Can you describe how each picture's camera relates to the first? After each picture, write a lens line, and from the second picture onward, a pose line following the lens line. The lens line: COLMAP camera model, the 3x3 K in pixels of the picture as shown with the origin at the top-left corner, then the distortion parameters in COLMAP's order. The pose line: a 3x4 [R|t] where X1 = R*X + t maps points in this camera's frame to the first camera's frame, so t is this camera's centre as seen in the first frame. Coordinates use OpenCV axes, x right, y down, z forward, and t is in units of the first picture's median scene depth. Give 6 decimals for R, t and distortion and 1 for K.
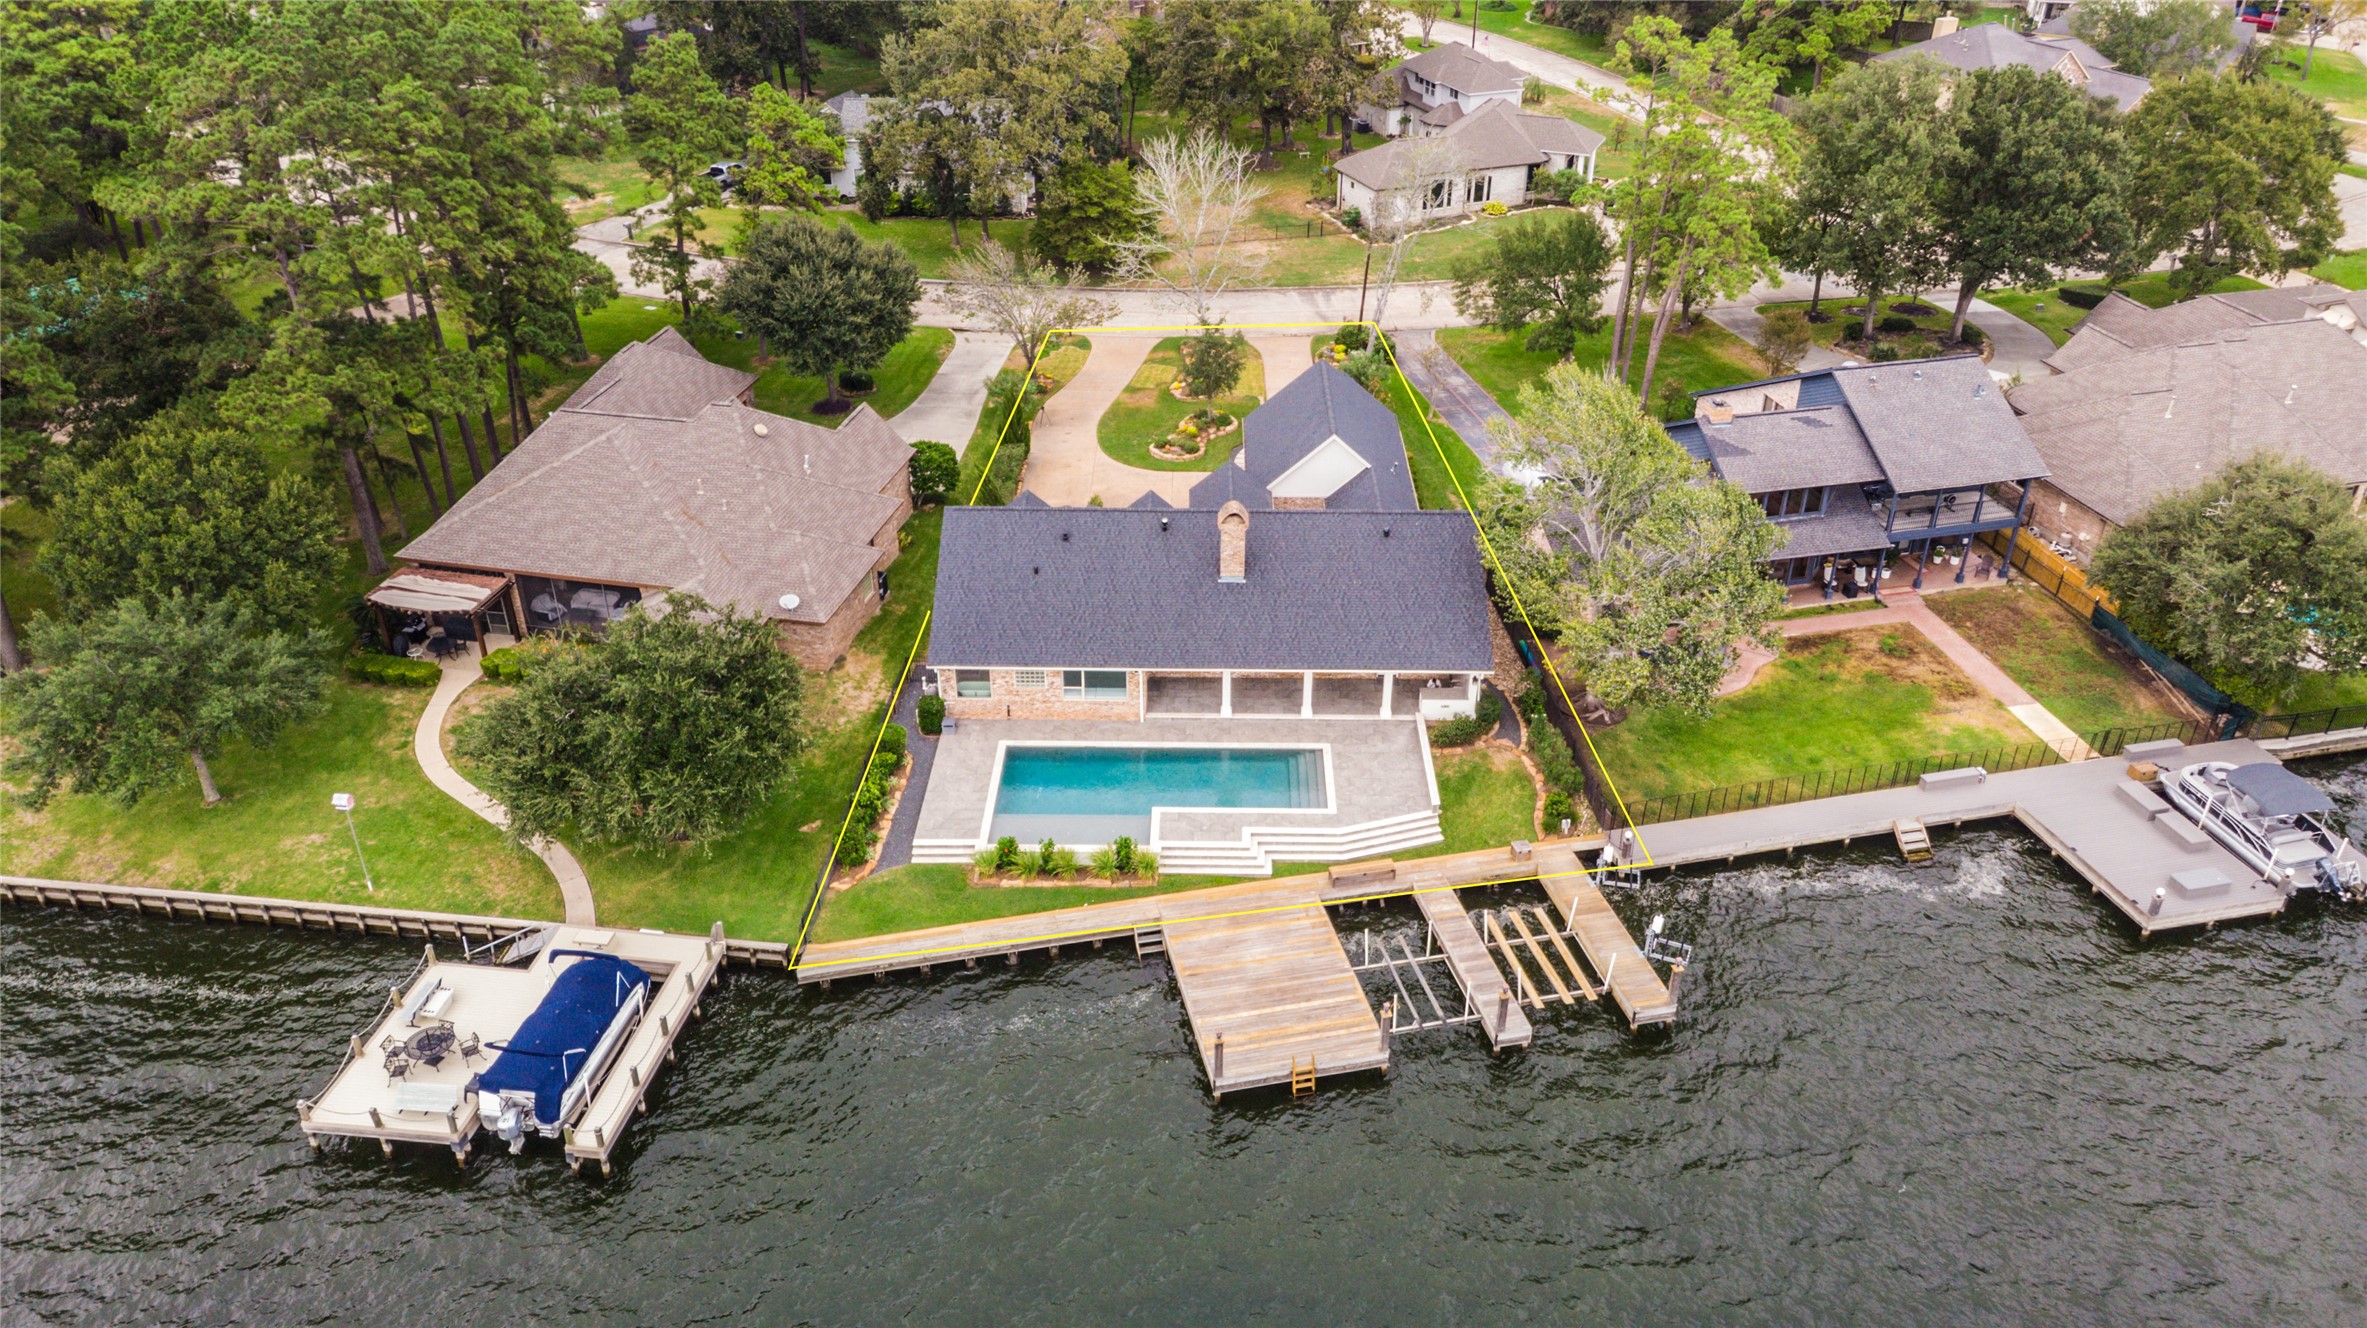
lens RADIAL K [[1705.8, 0, 1200.4], [0, 1705.8, 666.0], [0, 0, 1]] dist [0.028854, -0.001196]
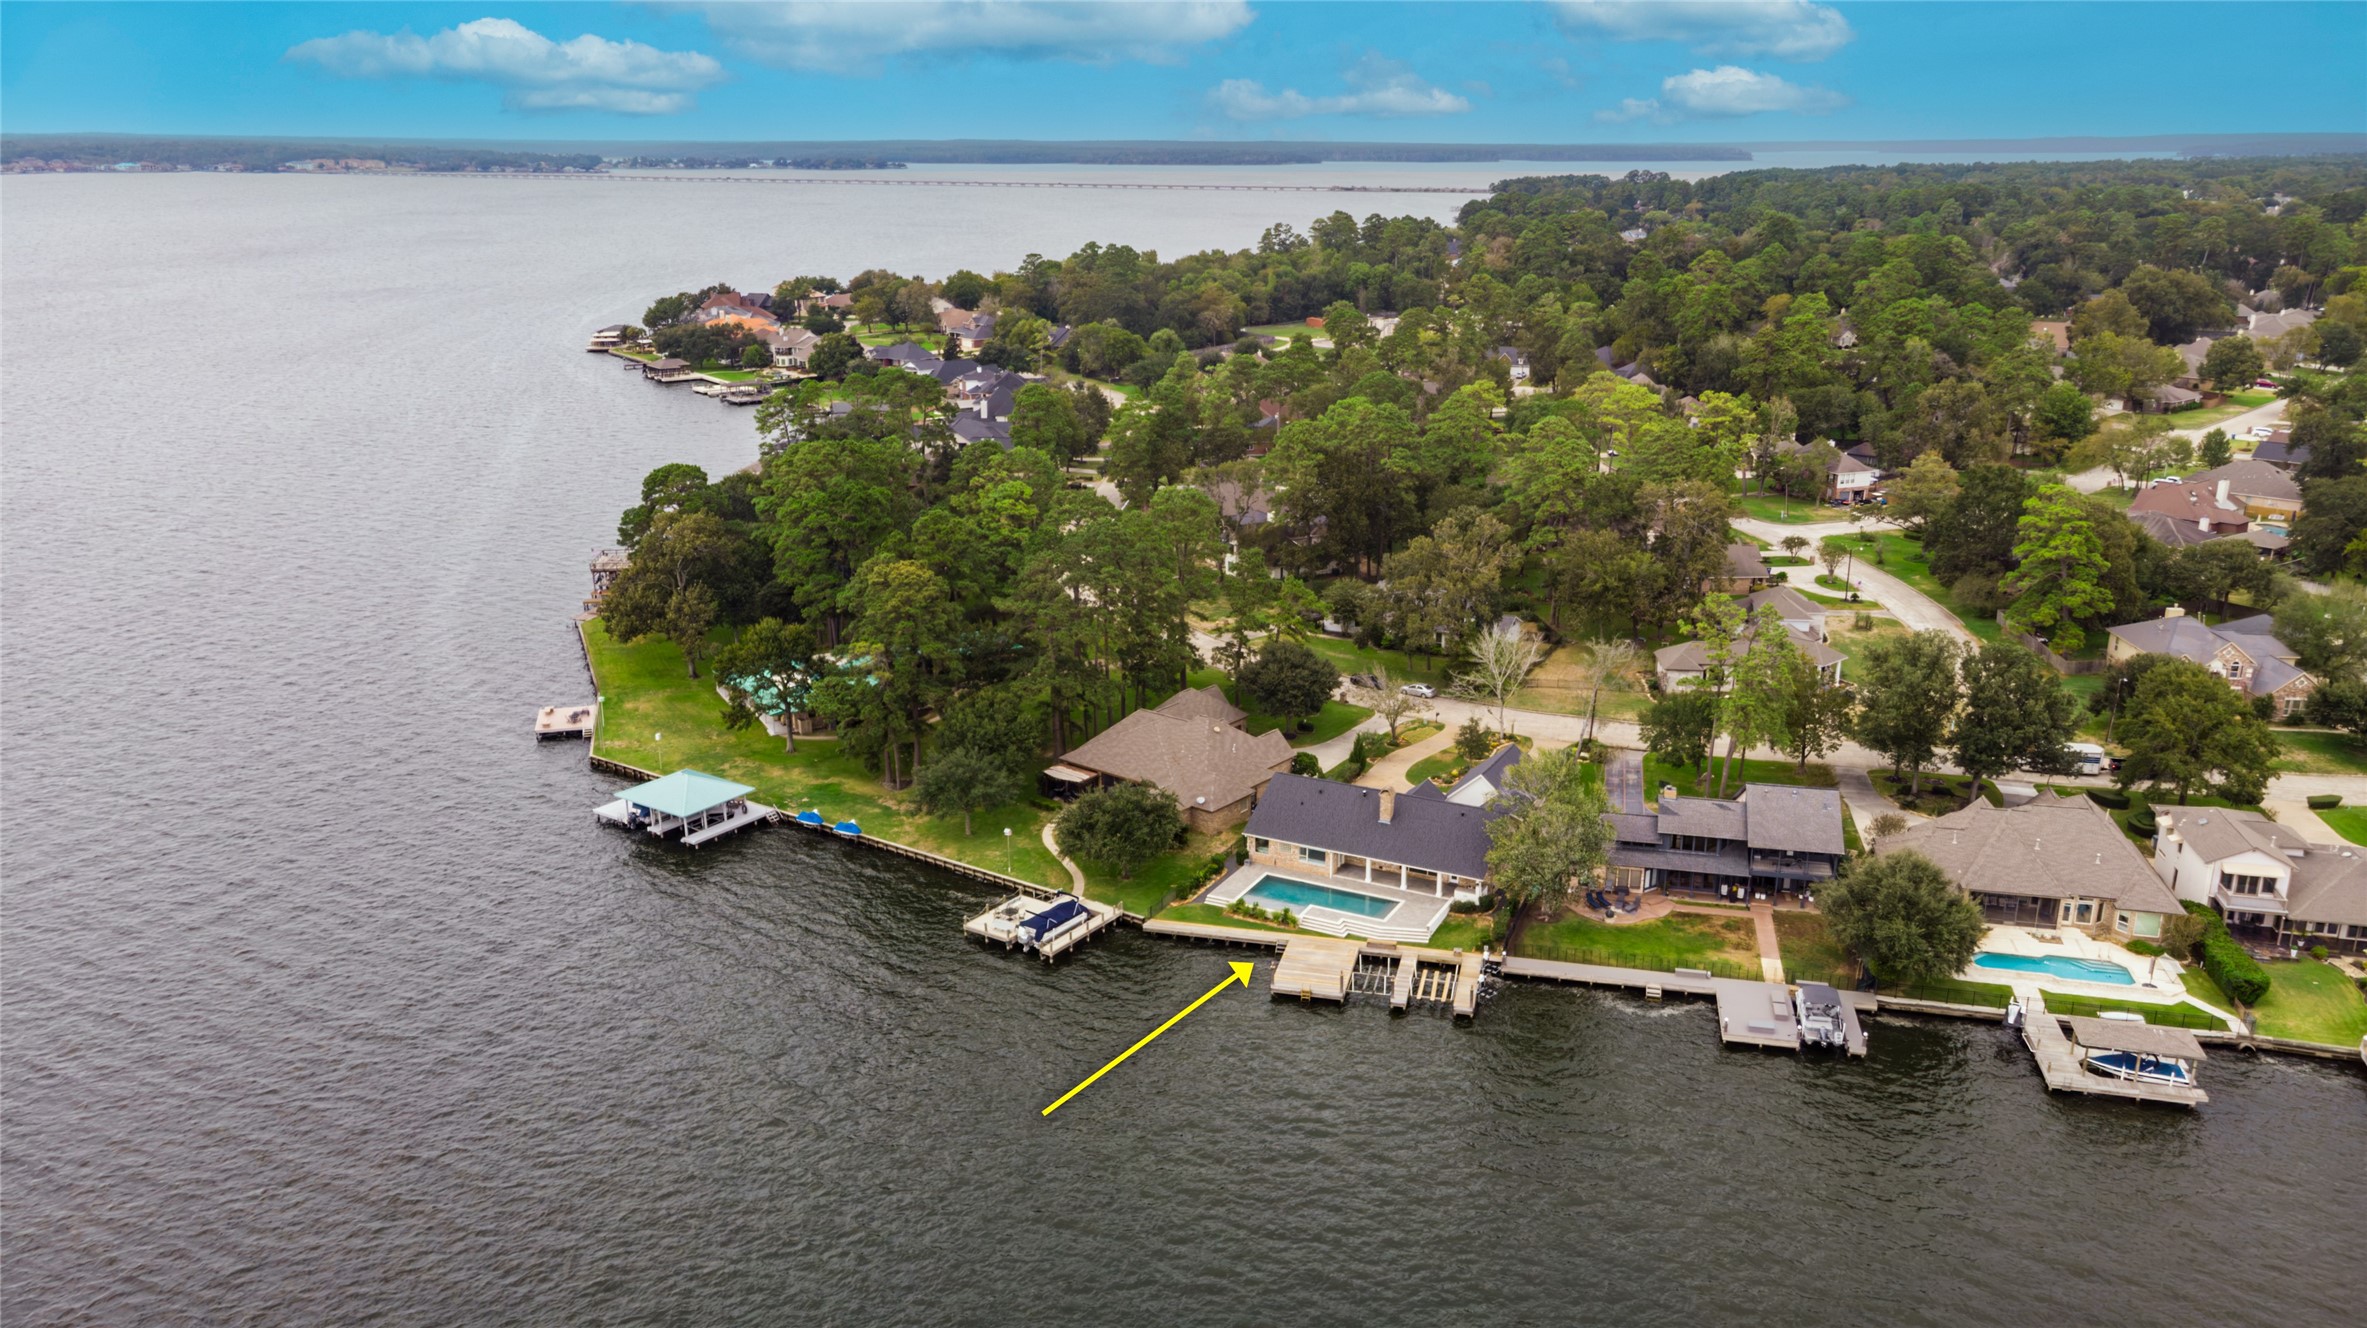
lens RADIAL K [[1705.8, 0, 1200.4], [0, 1705.8, 666.0], [0, 0, 1]] dist [0.028854, -0.001196]
pose [[0.893403, 0.124844, -0.431561, 0.717834], [-0.227589, 0.953998, -0.195171, 0.235651], [0.387343, 0.272585, 0.880718, -1.046115]]
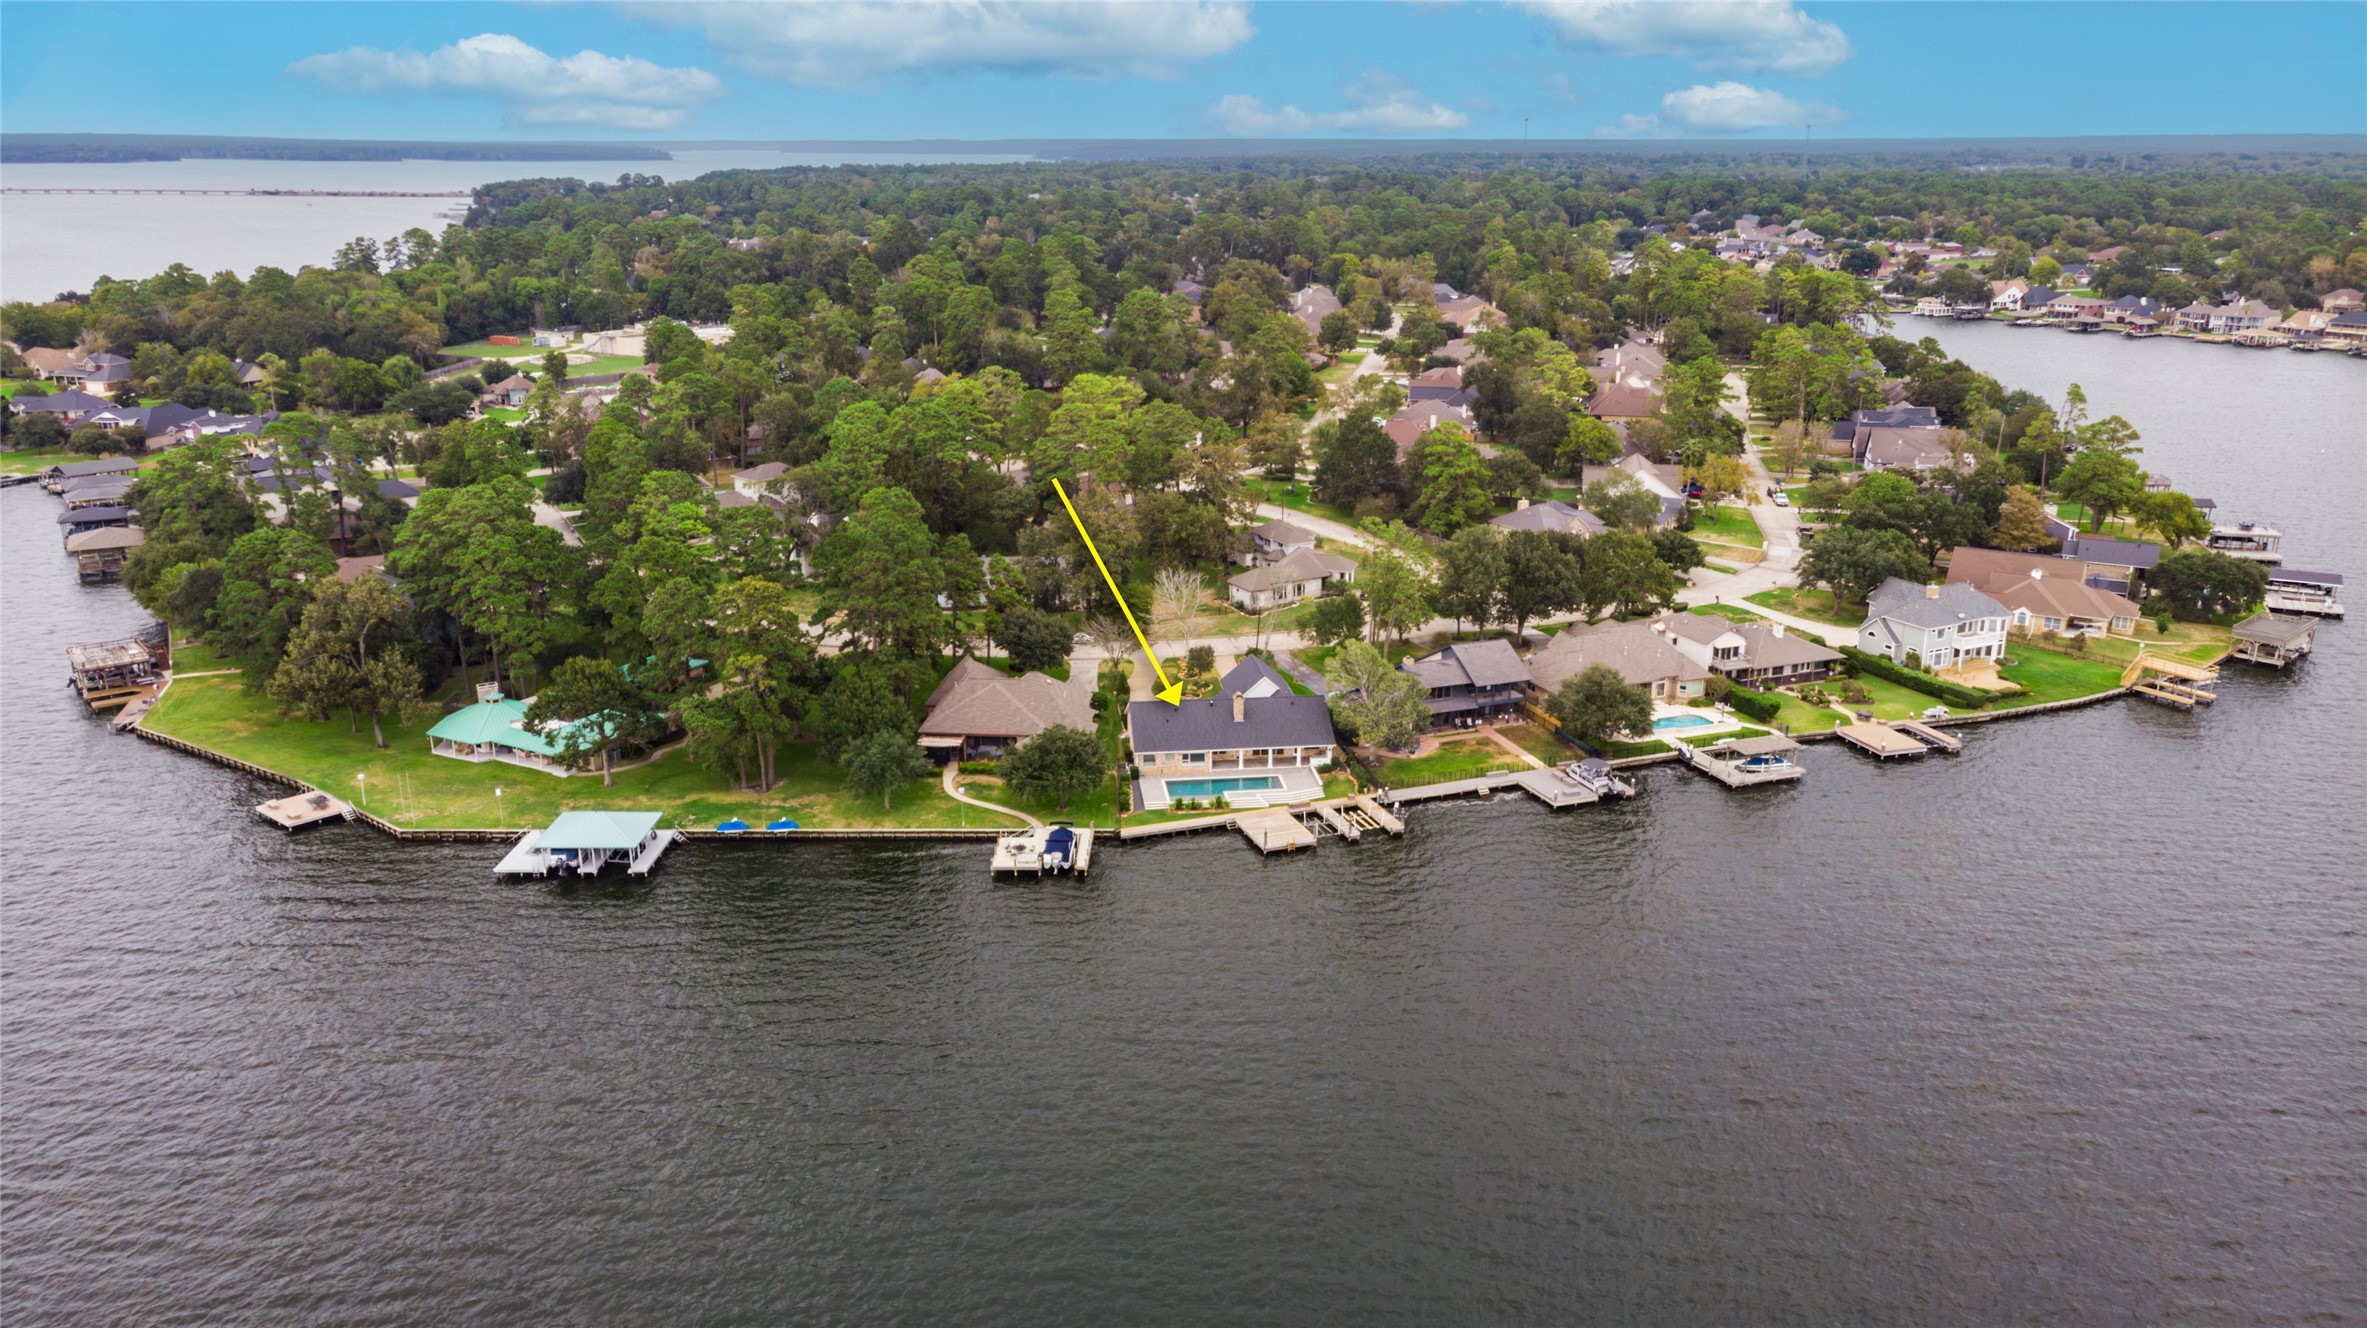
lens RADIAL K [[1687.0, 0, 1183.5], [0, 1687.0, 664.0], [0, 0, 1]] dist [0.031742, -0.002166]
pose [[0.992504, -0.041348, 0.115009, -0.380059], [0.068107, 0.968489, -0.239564, 0.506850], [-0.101480, 0.245601, 0.964045, -1.636865]]
